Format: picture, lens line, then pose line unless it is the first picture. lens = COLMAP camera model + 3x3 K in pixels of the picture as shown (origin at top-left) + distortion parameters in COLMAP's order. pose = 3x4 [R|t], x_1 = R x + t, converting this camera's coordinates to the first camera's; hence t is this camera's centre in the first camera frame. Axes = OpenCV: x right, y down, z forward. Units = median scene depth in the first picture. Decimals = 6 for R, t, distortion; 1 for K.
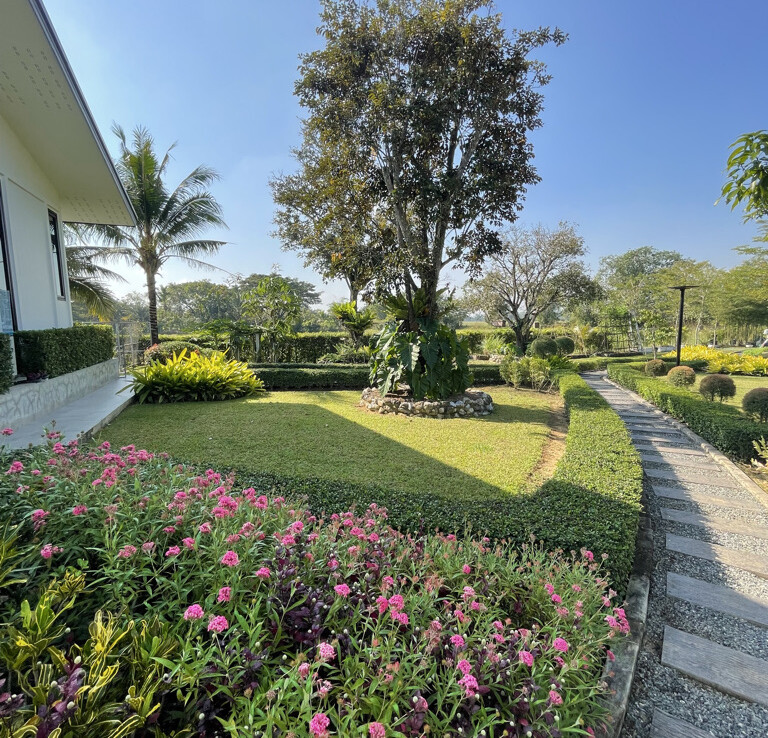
lens RADIAL K [[413.8, 0, 387.2], [0, 413.8, 372.1], [0, 0, 1]] dist [-0.001026, -0.002480]
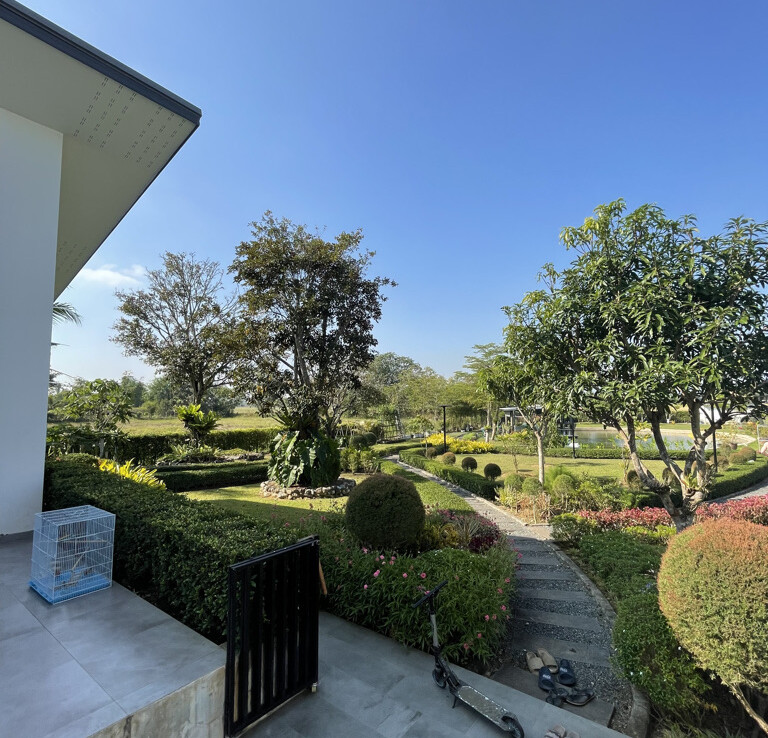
lens RADIAL K [[413.8, 0, 387.2], [0, 413.8, 372.1], [0, 0, 1]] dist [-0.001026, -0.002480]
pose [[0.848021, 0.047914, 0.527793, -0.480867], [0.061107, 0.980422, -0.187188, -0.039325], [-0.526428, 0.190991, 0.828490, -0.396722]]
